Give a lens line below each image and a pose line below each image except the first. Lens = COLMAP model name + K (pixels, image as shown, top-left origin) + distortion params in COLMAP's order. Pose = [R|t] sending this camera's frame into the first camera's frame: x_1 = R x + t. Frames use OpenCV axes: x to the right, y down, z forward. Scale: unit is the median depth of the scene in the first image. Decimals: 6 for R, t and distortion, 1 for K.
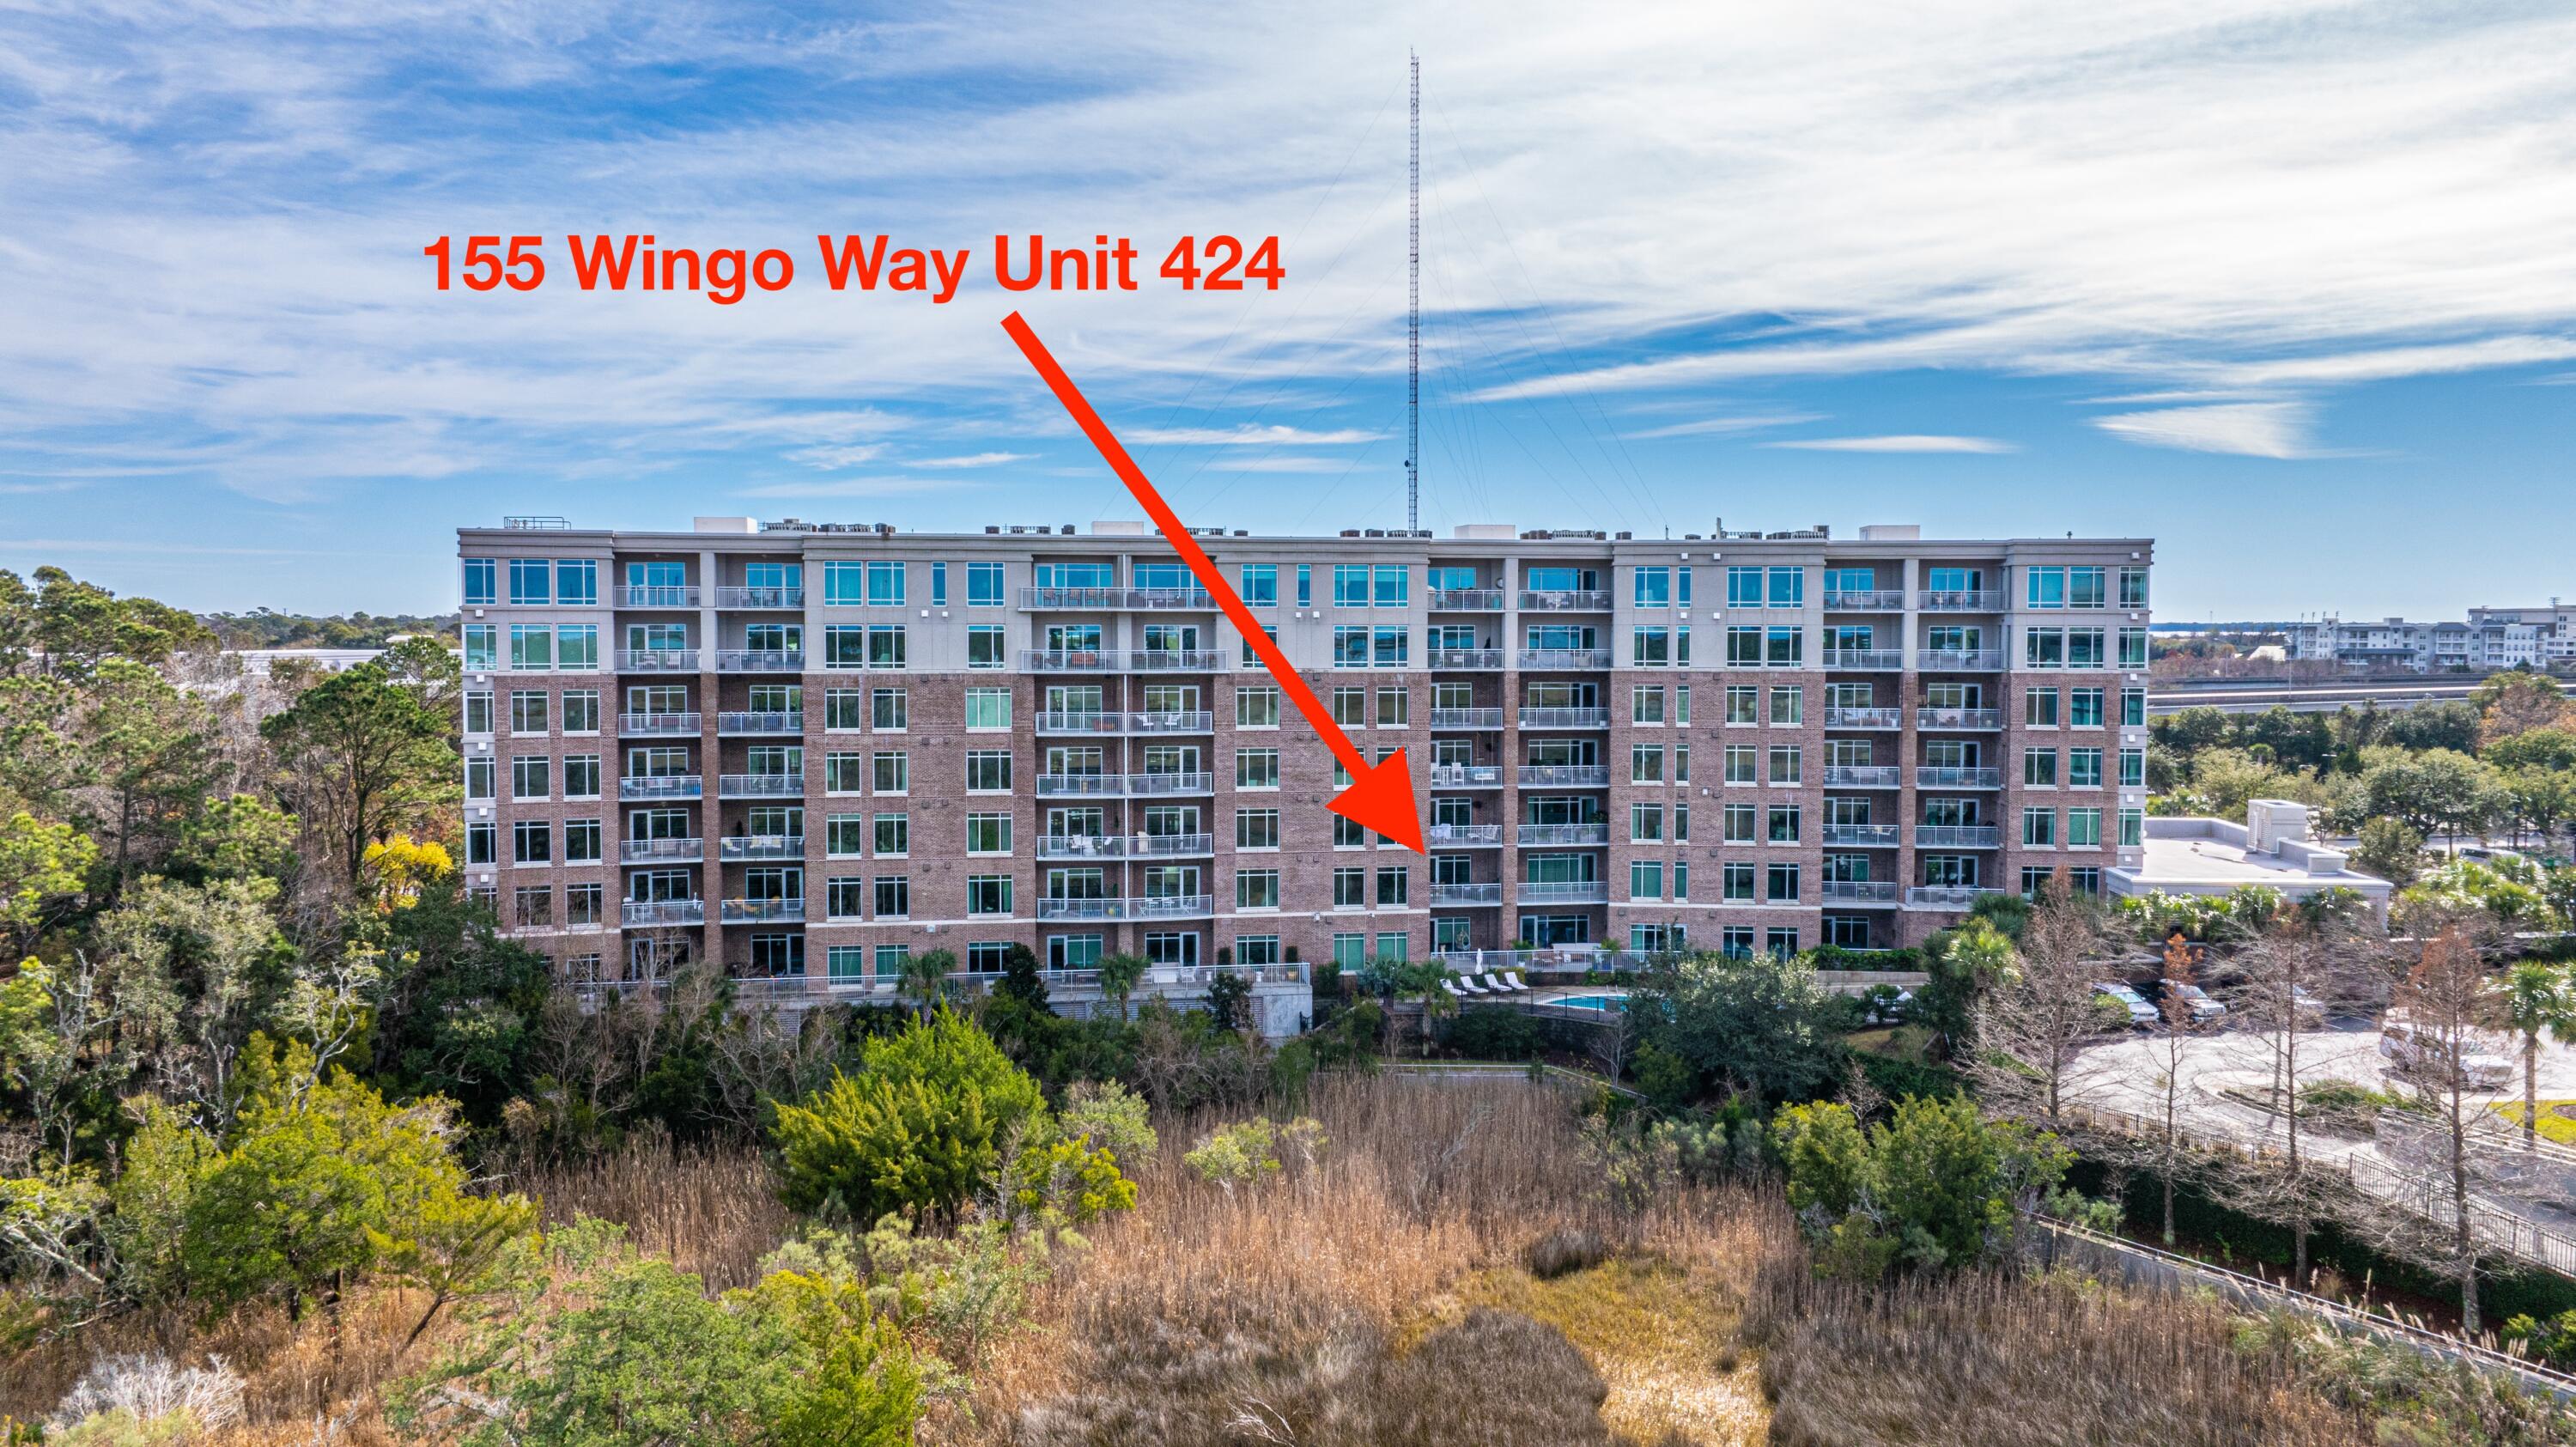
lens RADIAL K [[1810.6, 0, 1288.0], [0, 1810.6, 723.5], [0, 0, 1]] dist [-0.048110, 0.039760]
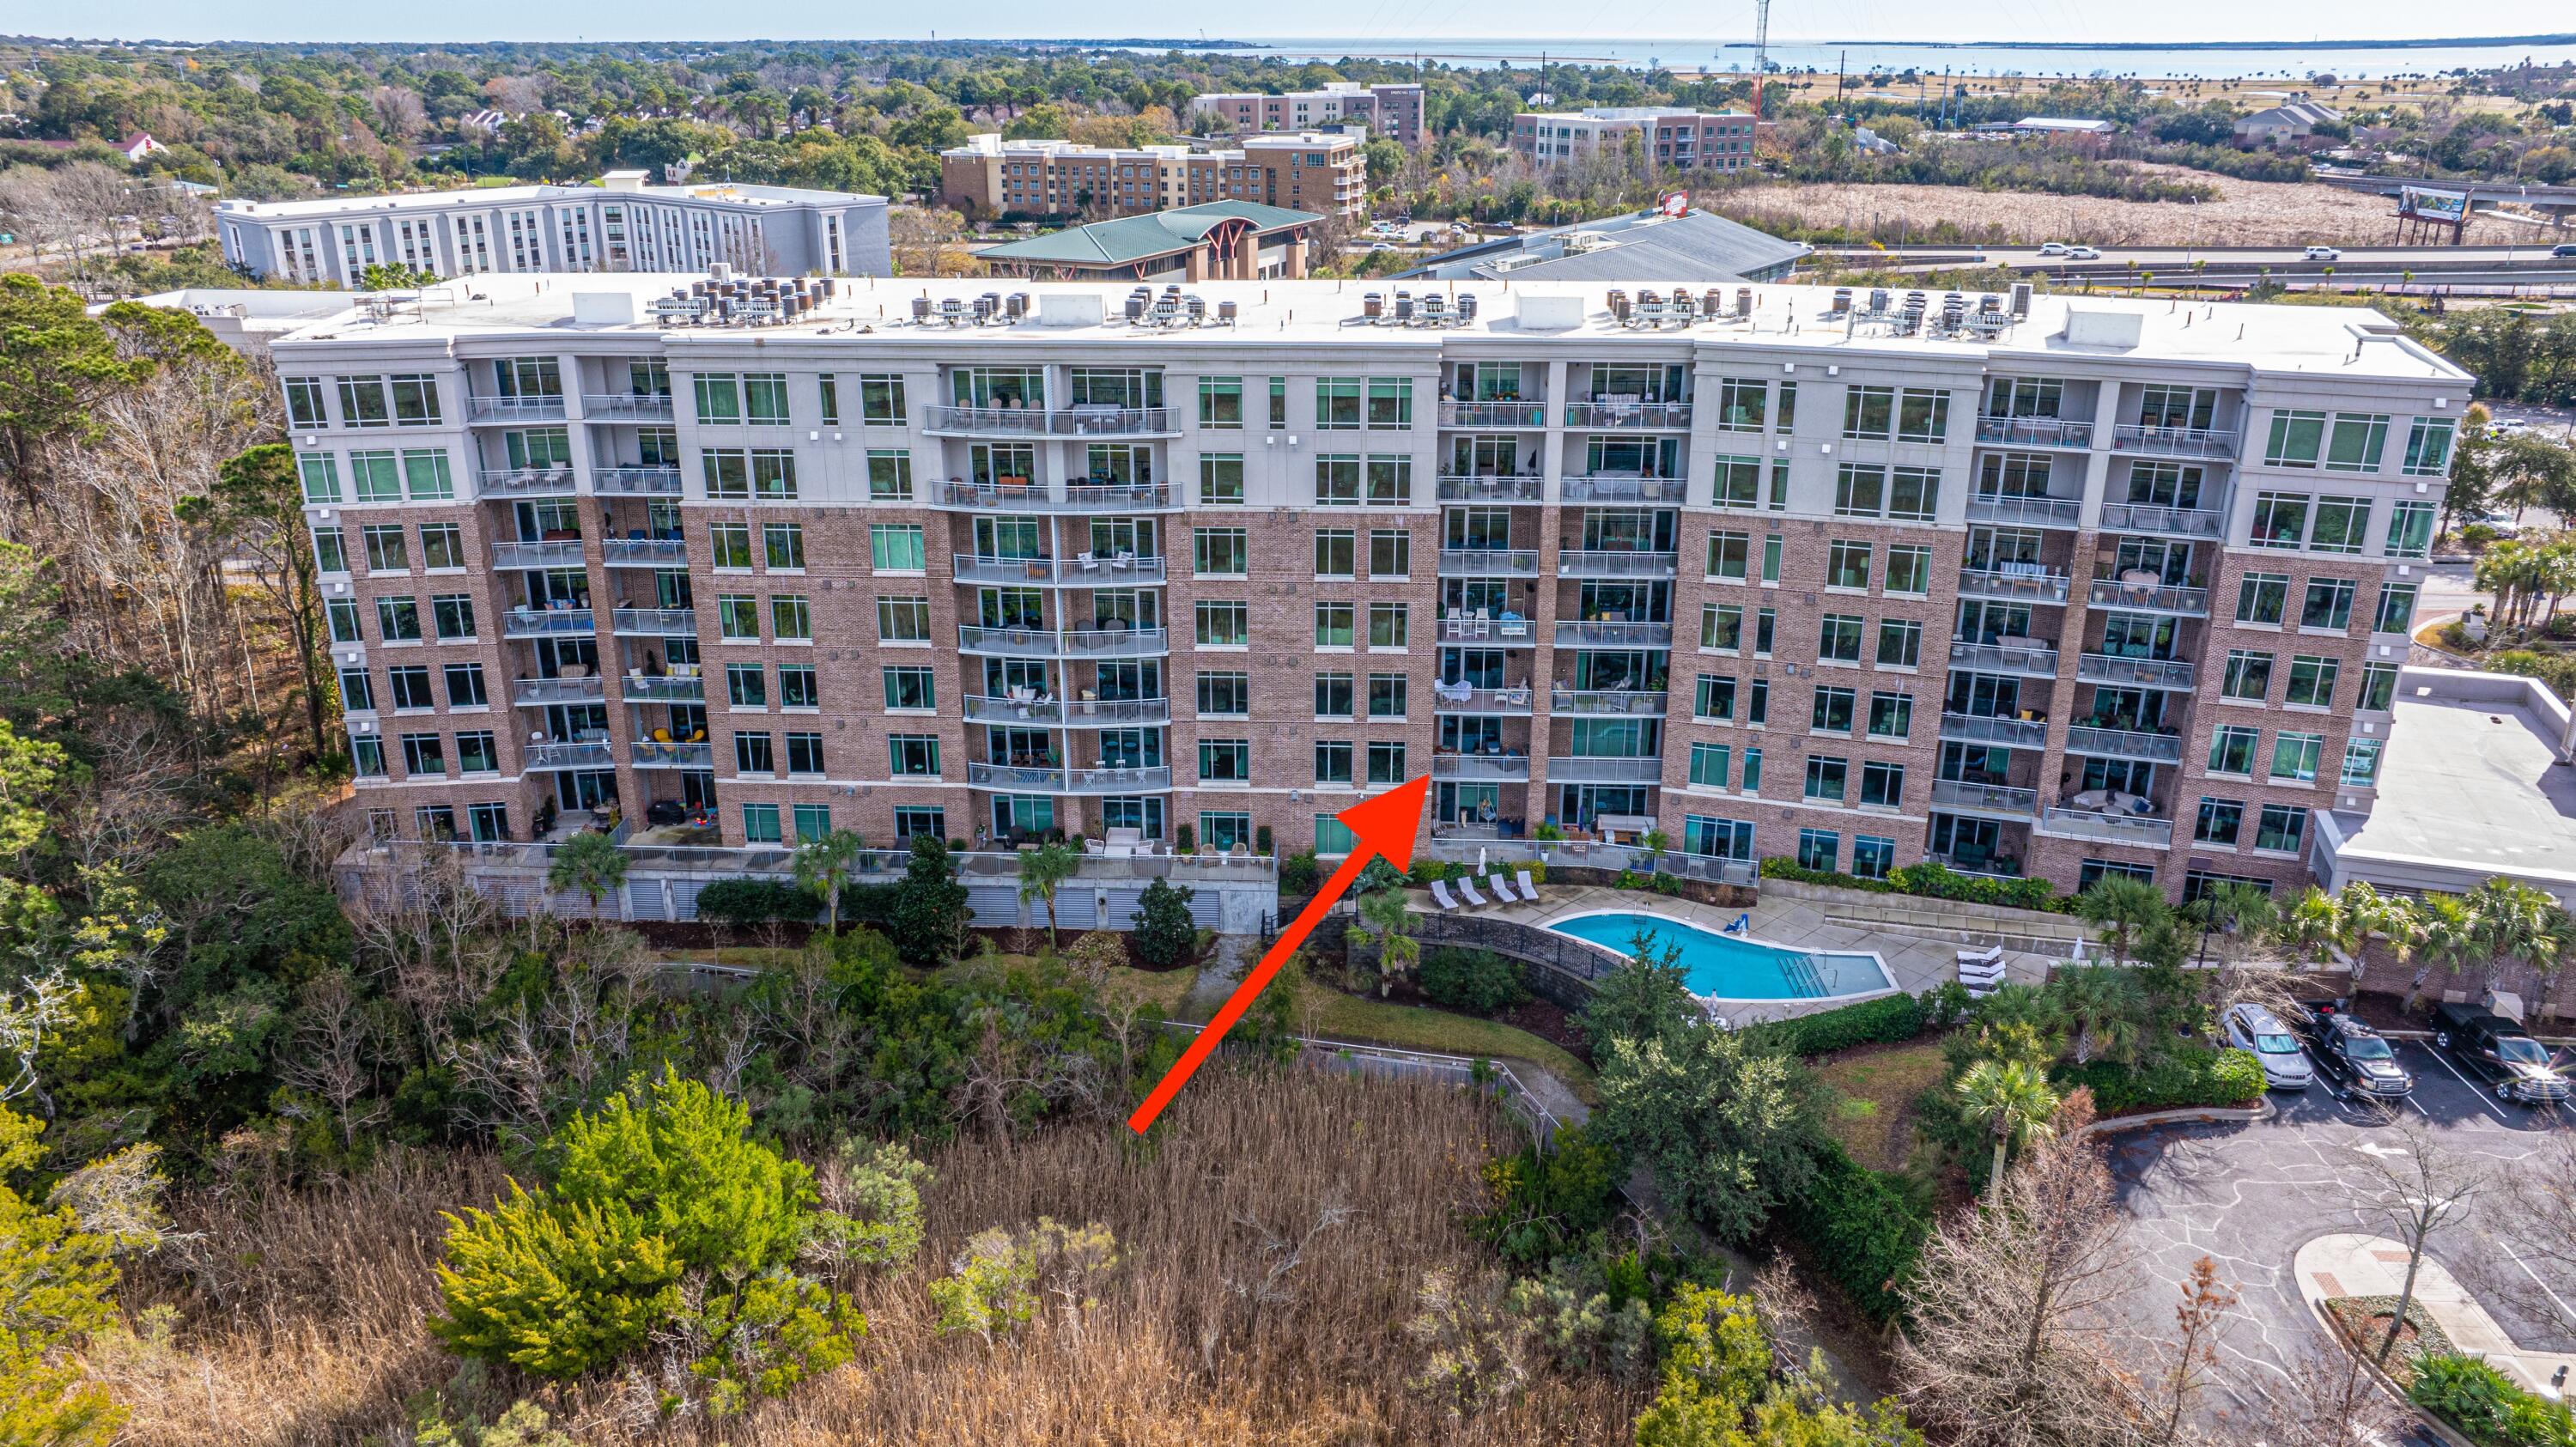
lens RADIAL K [[1810.6, 0, 1288.0], [0, 1810.6, 723.5], [0, 0, 1]] dist [-0.048110, 0.039760]
pose [[0.981113, 0.067024, -0.181451, 0.165308], [-0.008930, 0.952746, 0.303638, -0.182158], [0.193228, -0.296283, 0.935350, 0.221670]]
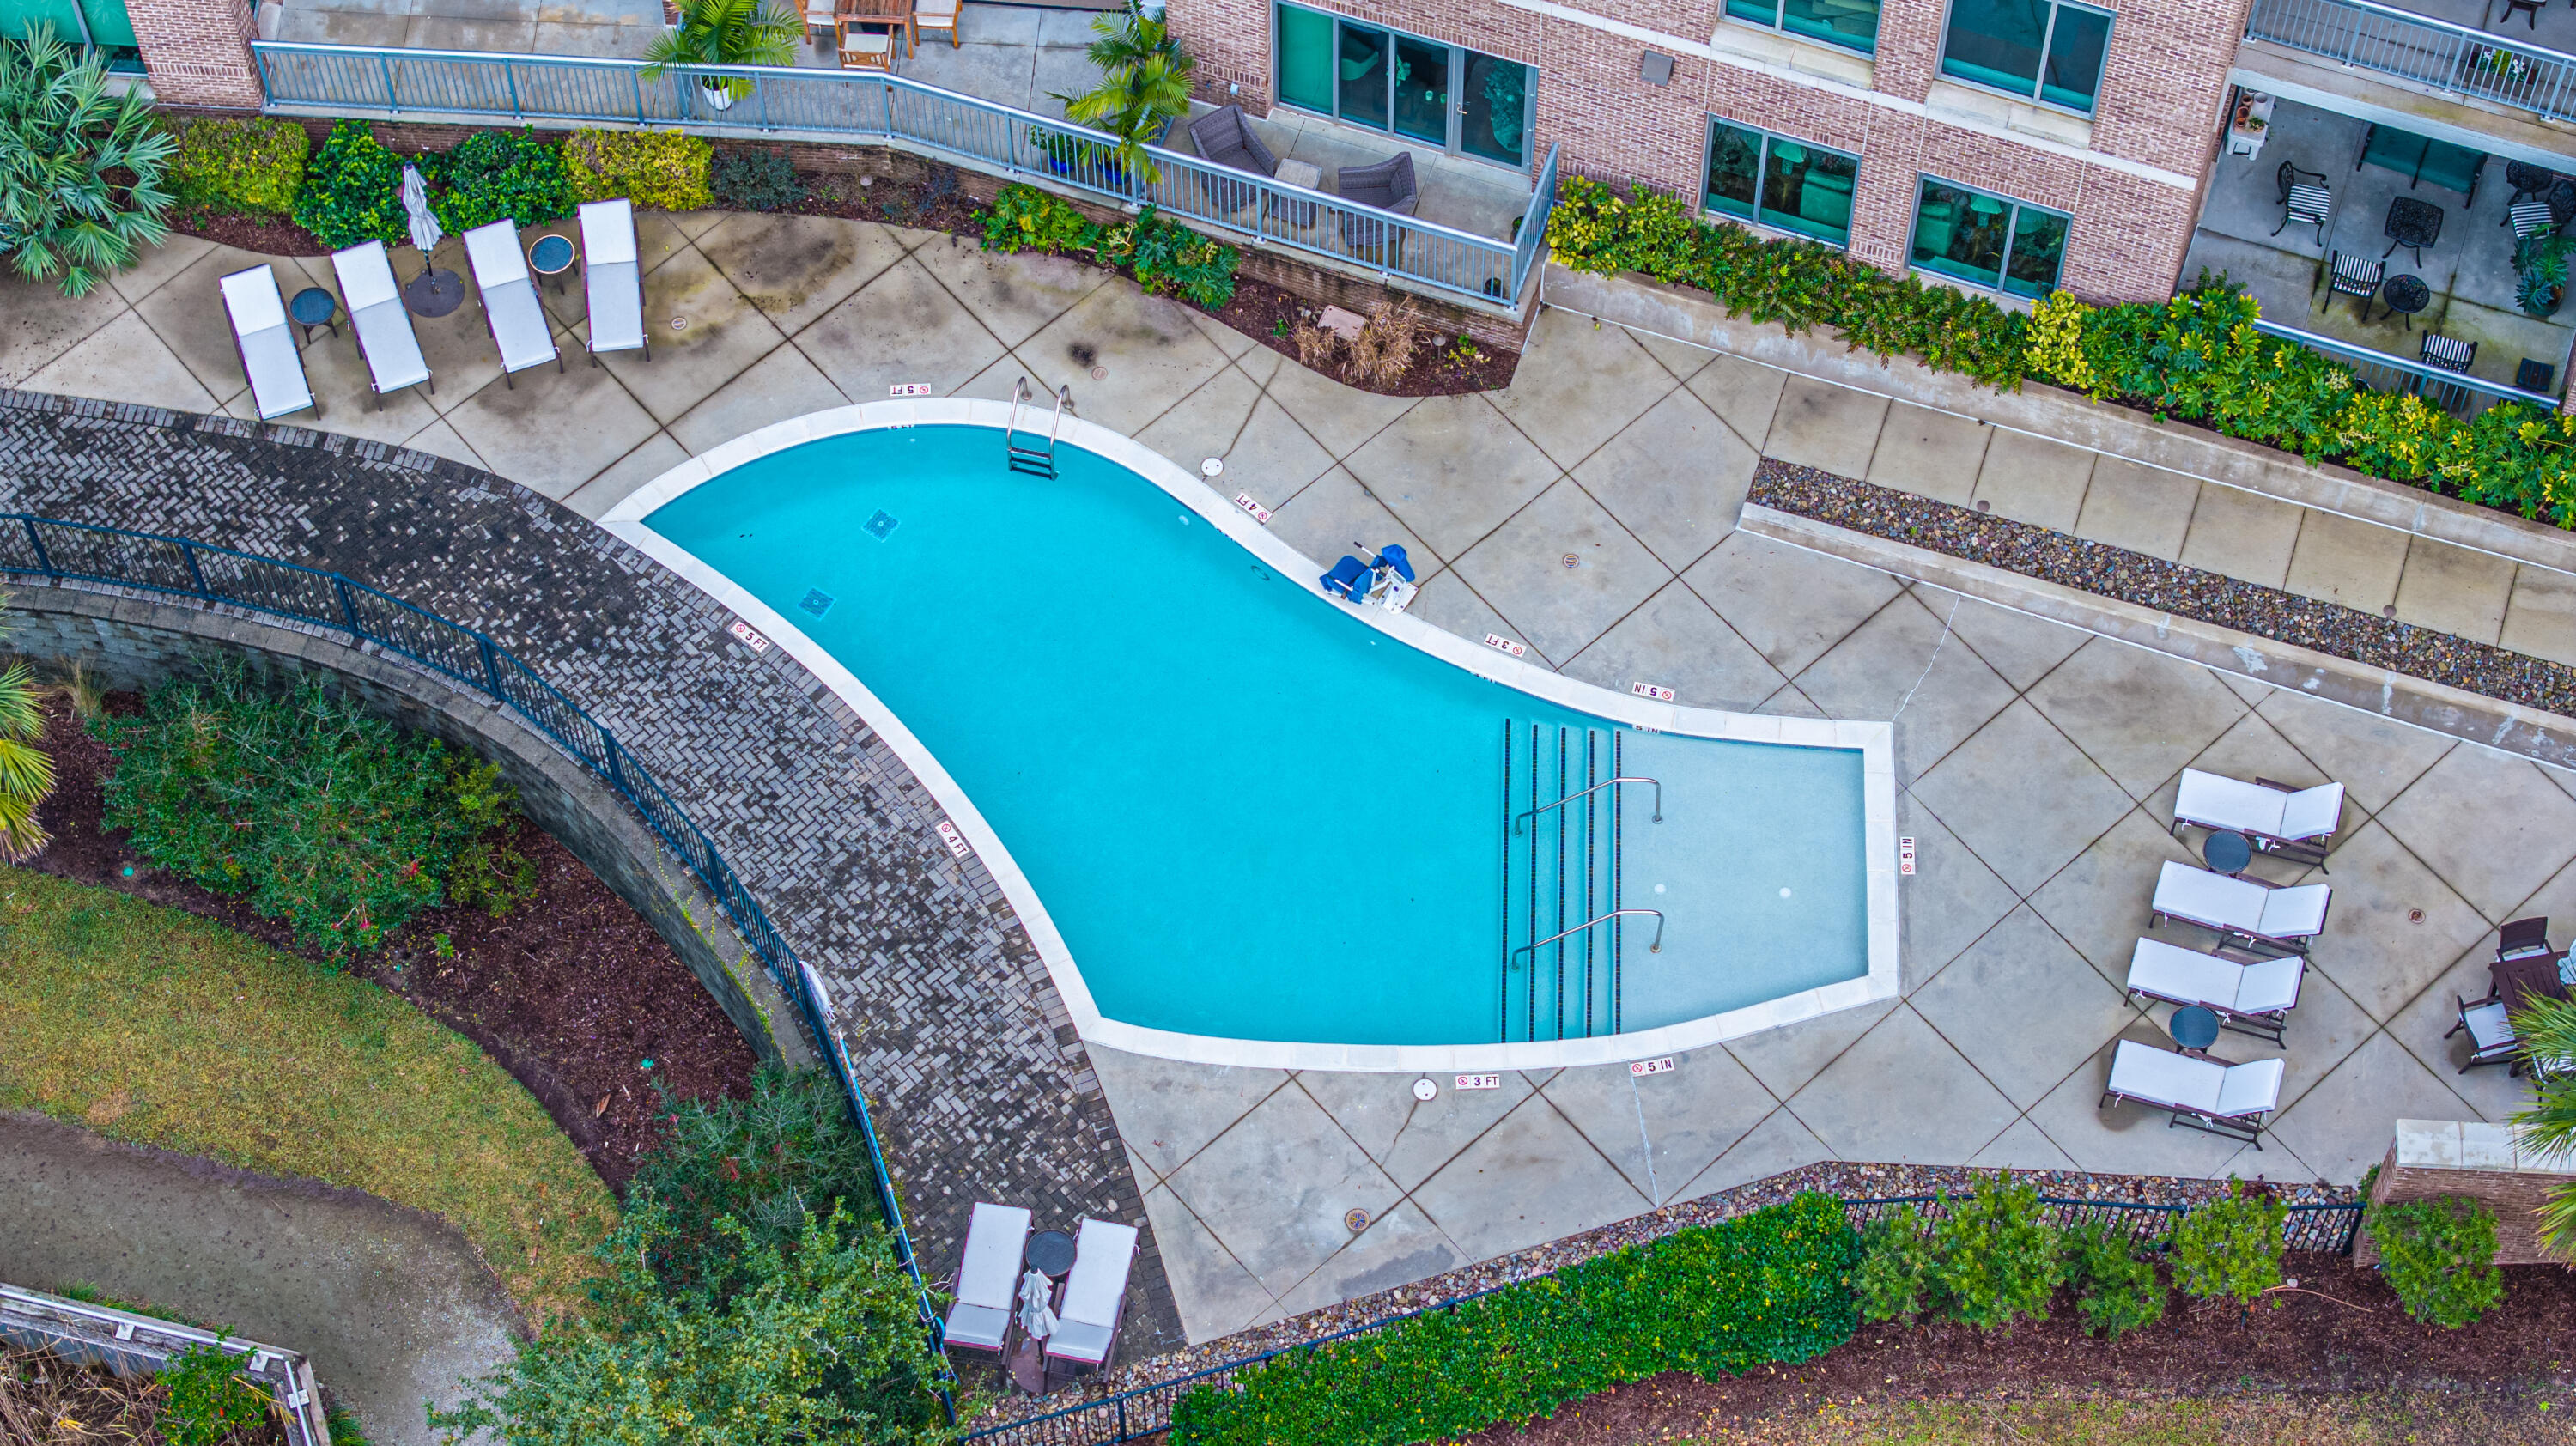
lens RADIAL K [[5201.1, 0, 1404.7], [0, 5201.1, 727.2], [0, 0, 1]] dist [-0.055847, -0.270170]
pose [[0.980145, 0.177447, -0.088482, 0.280763], [-0.029968, 0.573682, 0.818530, -0.325362], [0.196006, -0.799626, 0.567609, 0.638820]]
